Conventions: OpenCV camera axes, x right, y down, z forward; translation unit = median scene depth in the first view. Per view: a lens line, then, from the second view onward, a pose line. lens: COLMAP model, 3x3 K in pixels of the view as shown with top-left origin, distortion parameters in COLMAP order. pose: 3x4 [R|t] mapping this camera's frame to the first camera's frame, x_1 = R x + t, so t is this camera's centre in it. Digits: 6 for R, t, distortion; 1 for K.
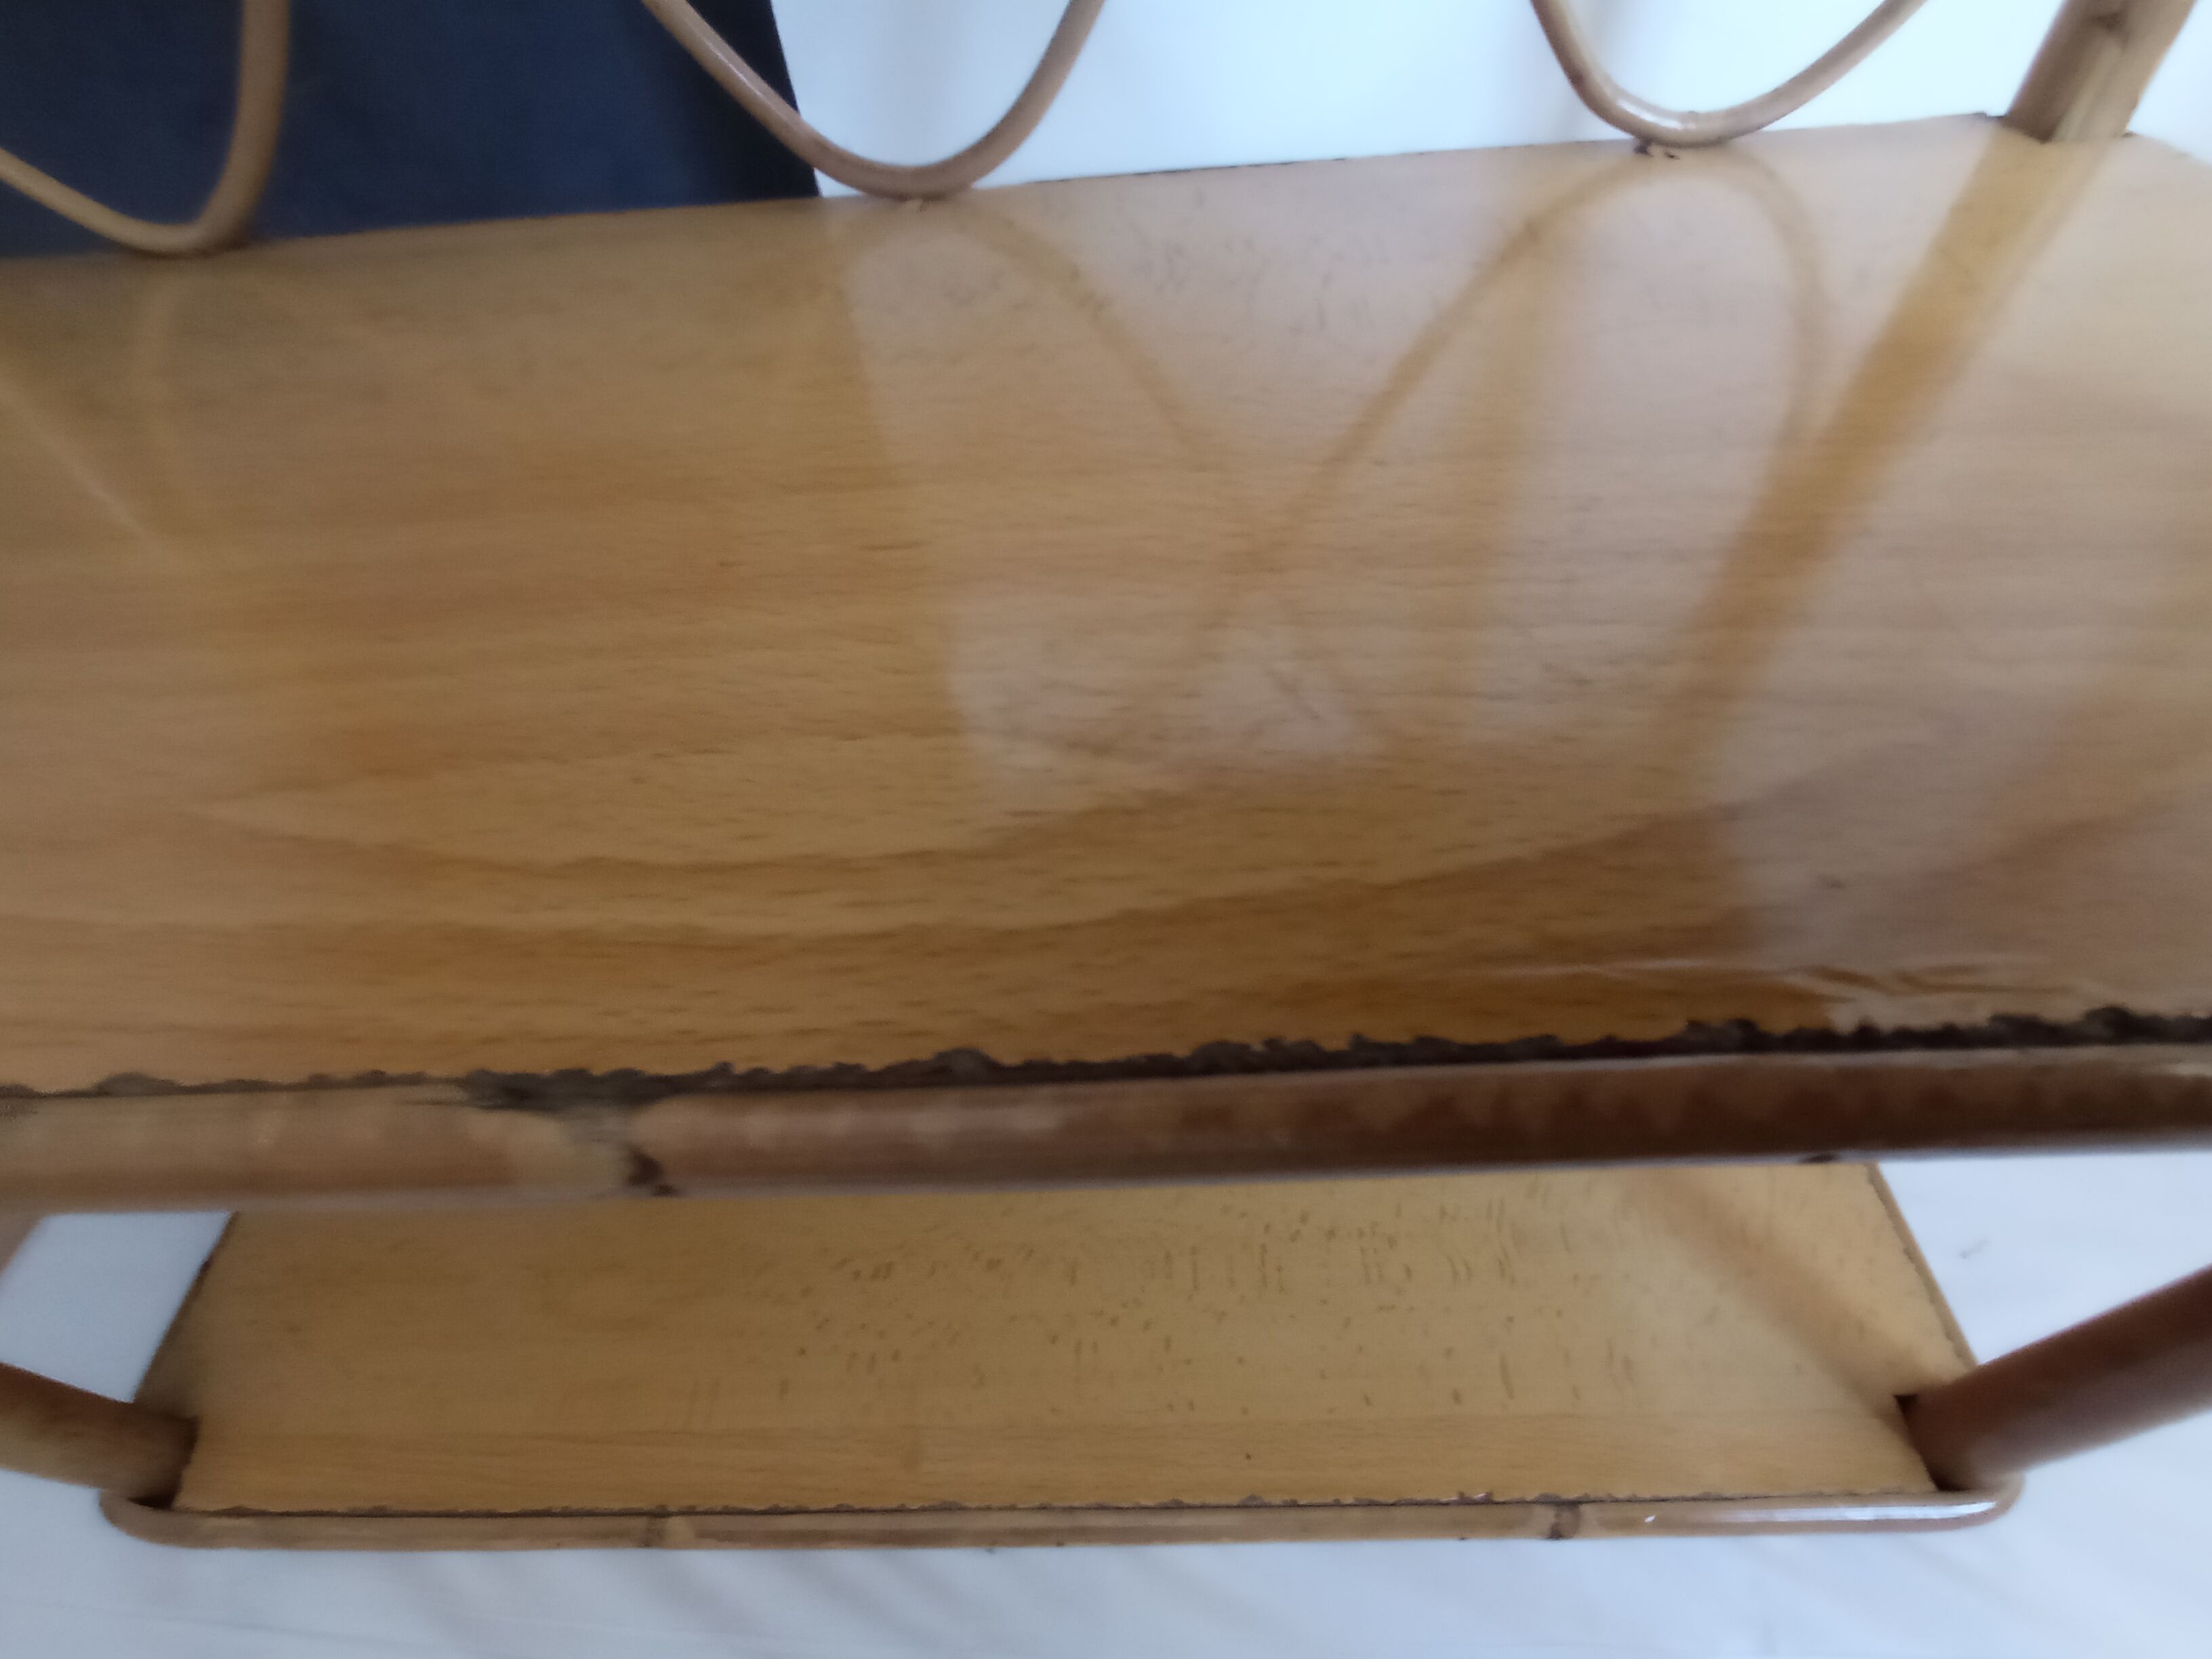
lens RADIAL K [[982.3, 0, 1100.7], [0, 982.3, 823.4], [0, 0, 1]] dist [-0.024990, 0.008950]
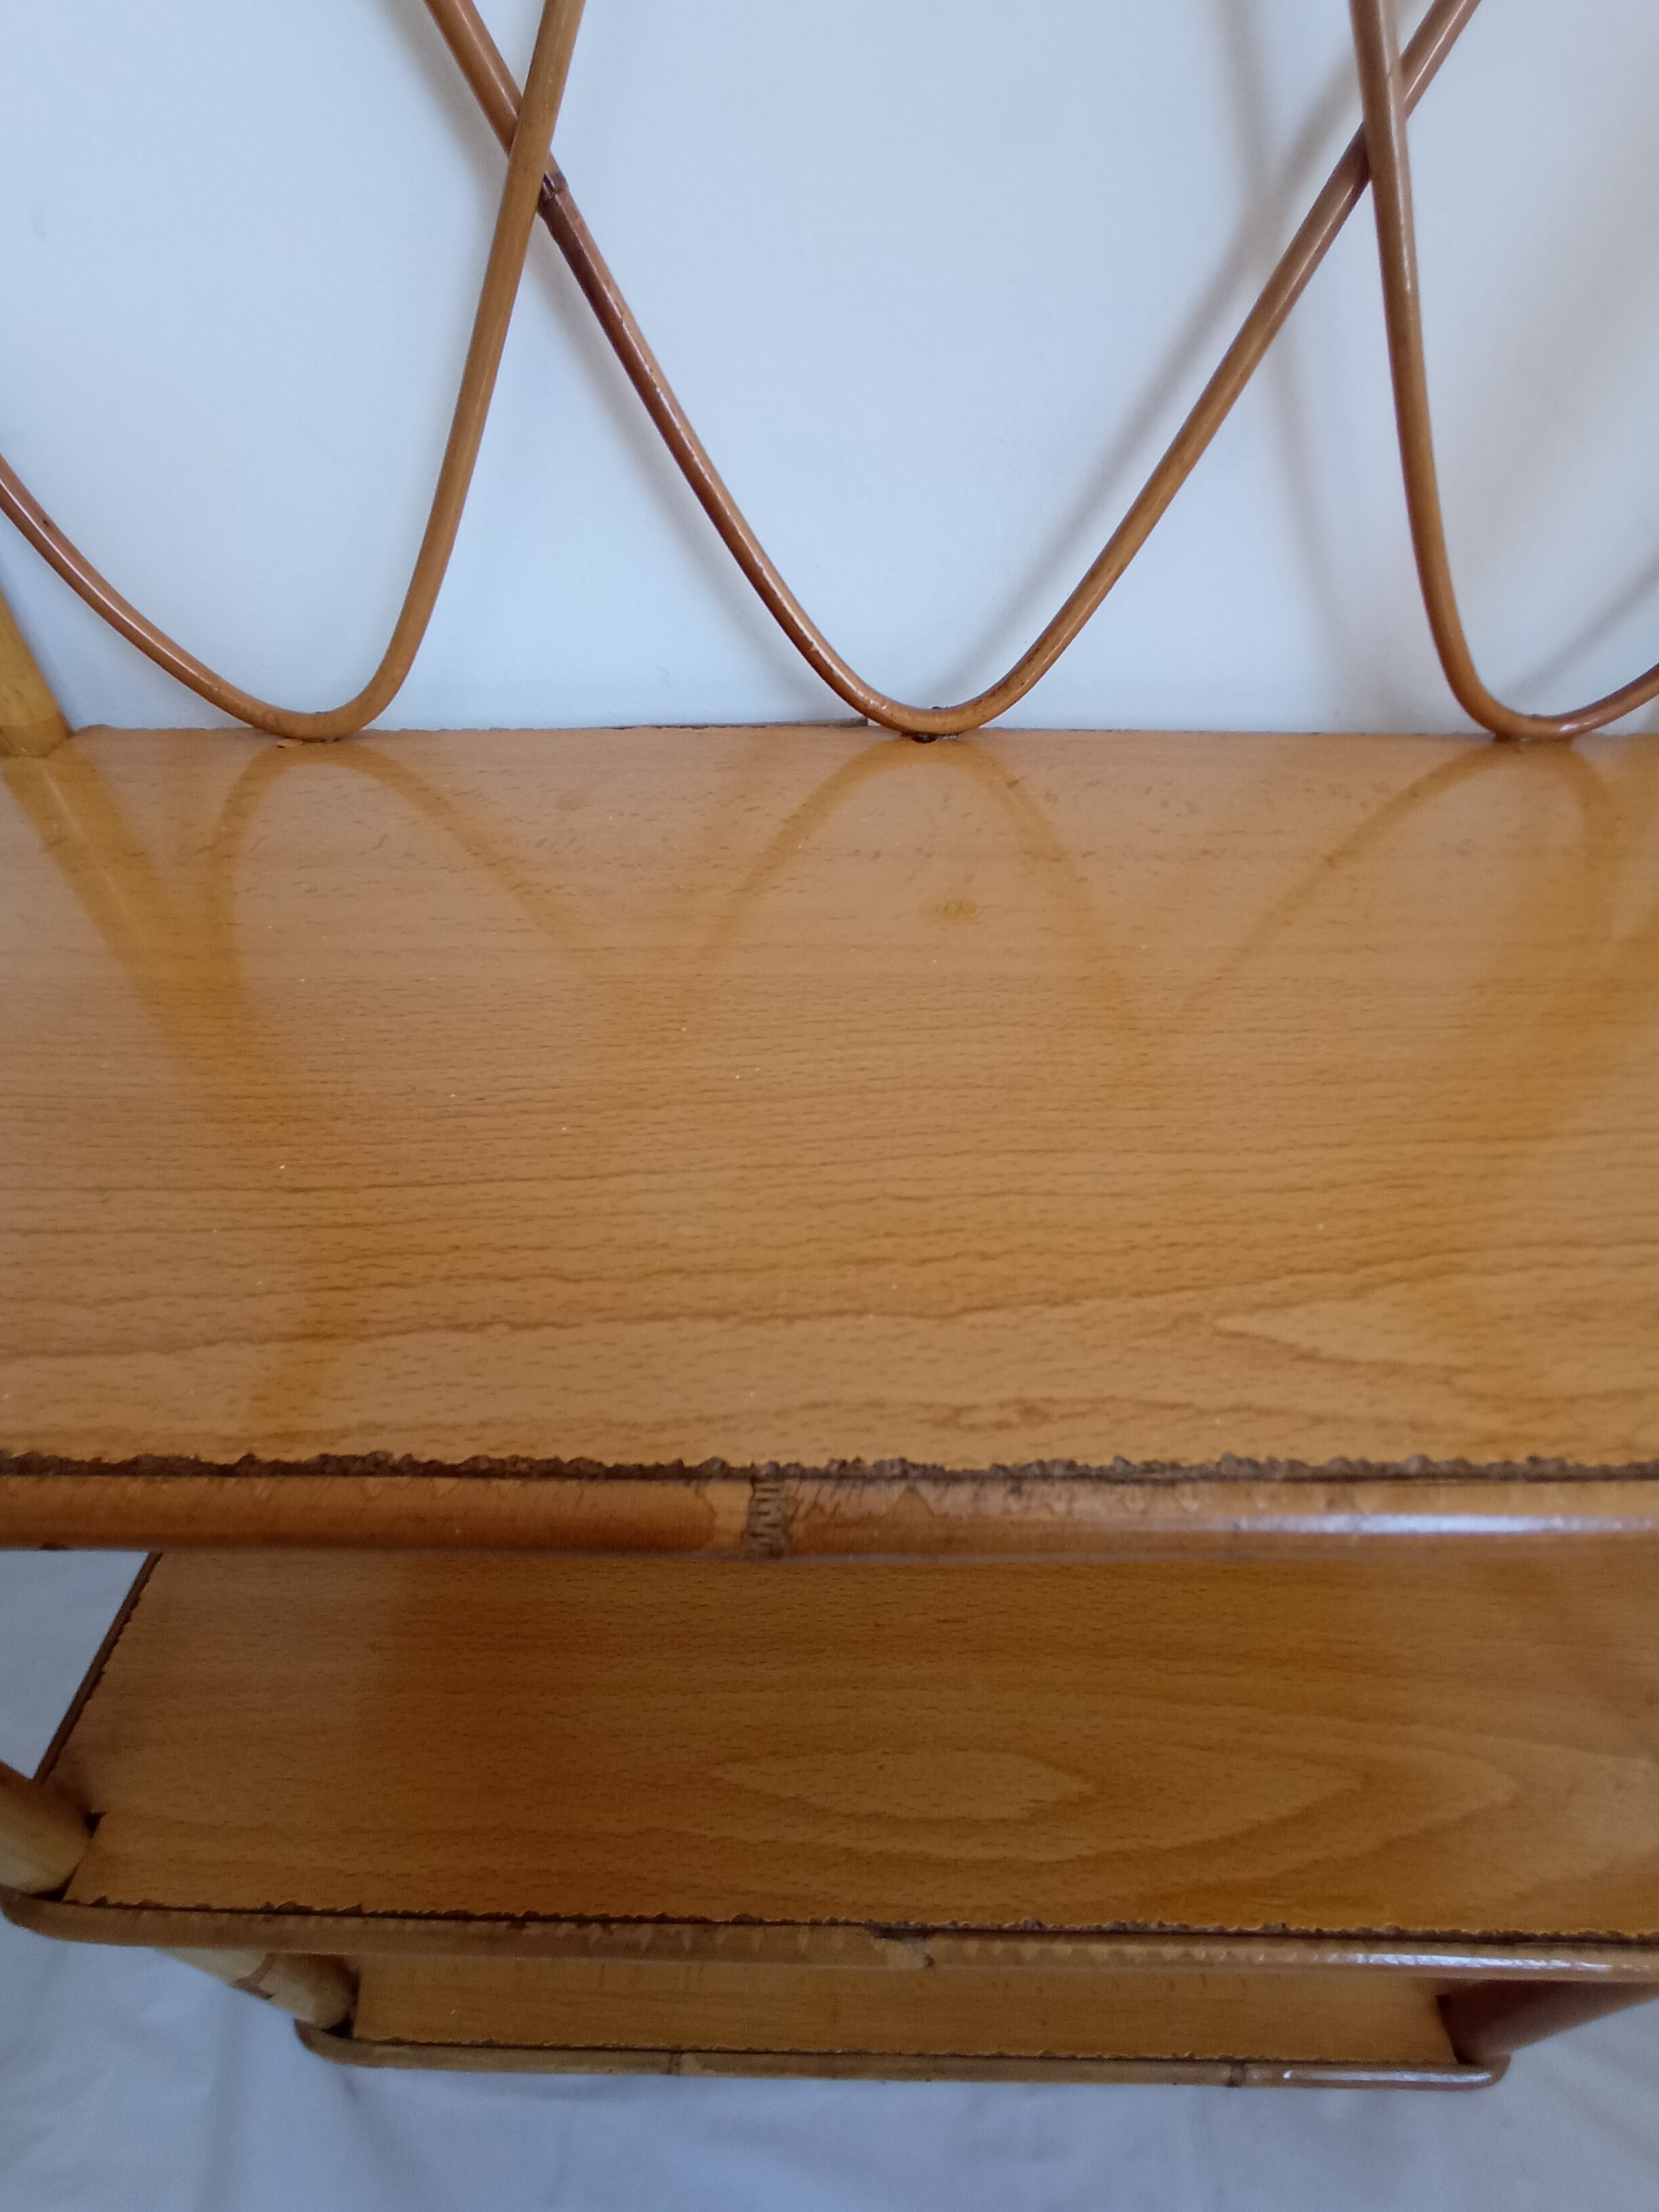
lens RADIAL K [[982.3, 0, 829.1], [0, 982.3, 1100.6], [0, 0, 1]] dist [-0.024990, 0.008950]
pose [[0.997715, 0.060964, 0.029120, -0.354253], [-0.056474, 0.989117, -0.135860, -0.643149], [-0.037086, 0.133906, 0.990300, -0.804964]]
